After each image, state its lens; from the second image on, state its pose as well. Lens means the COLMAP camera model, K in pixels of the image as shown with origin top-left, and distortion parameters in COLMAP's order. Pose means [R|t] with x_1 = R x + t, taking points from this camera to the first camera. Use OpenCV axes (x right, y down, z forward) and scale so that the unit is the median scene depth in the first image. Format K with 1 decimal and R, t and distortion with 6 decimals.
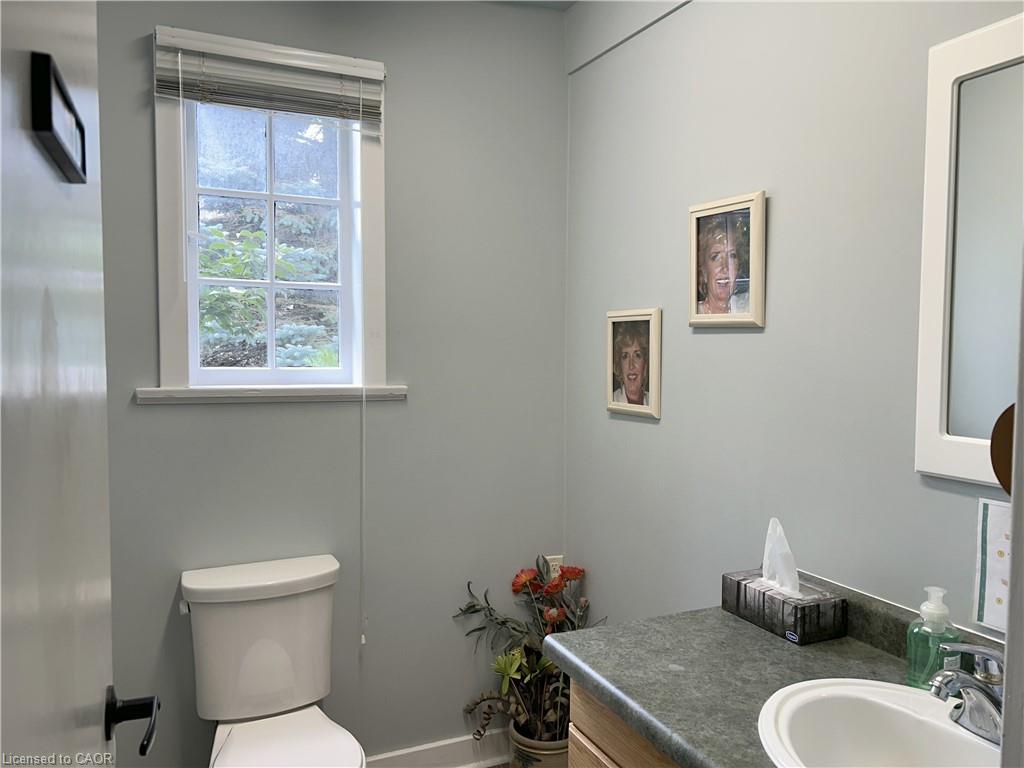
lens RADIAL K [[775.4, 0, 507.8], [0, 775.4, 388.4], [0, 0, 1]] dist [0.030436, -0.032789]
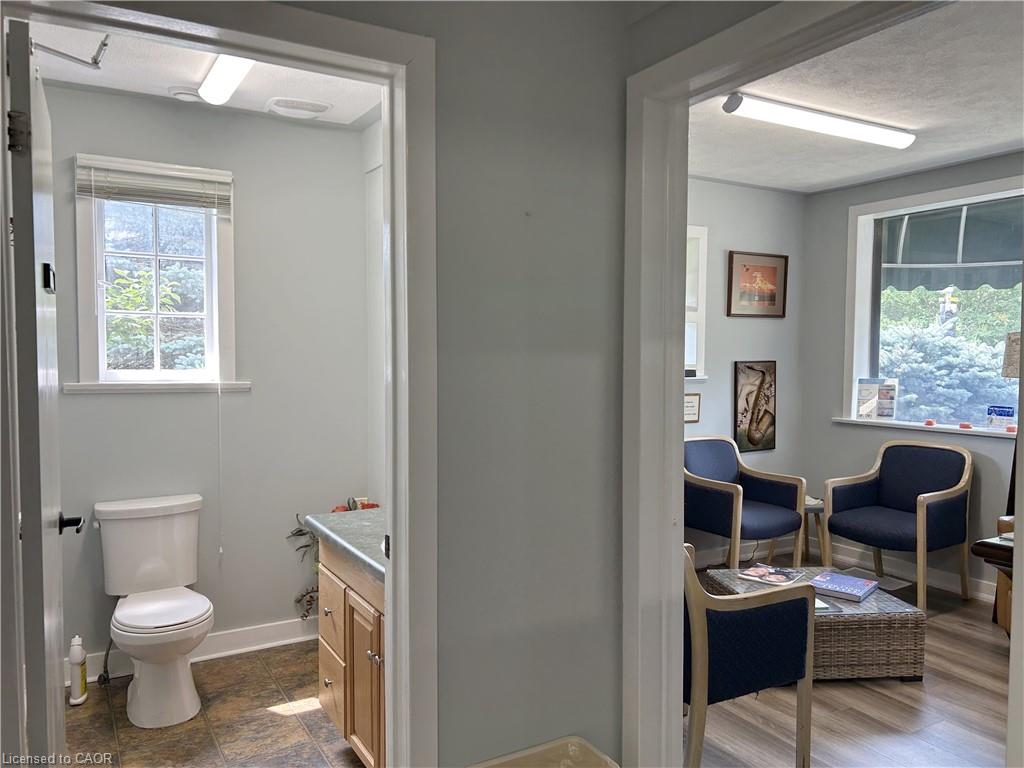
lens RADIAL K [[775.4, 0, 514.7], [0, 775.4, 389.2], [0, 0, 1]] dist [0.030436, -0.032789]
pose [[0.995087, -0.006030, 0.098823, 0.241634], [0.006927, 0.999938, -0.008738, 0.028825], [-0.098765, 0.009380, 0.995067, -0.580880]]
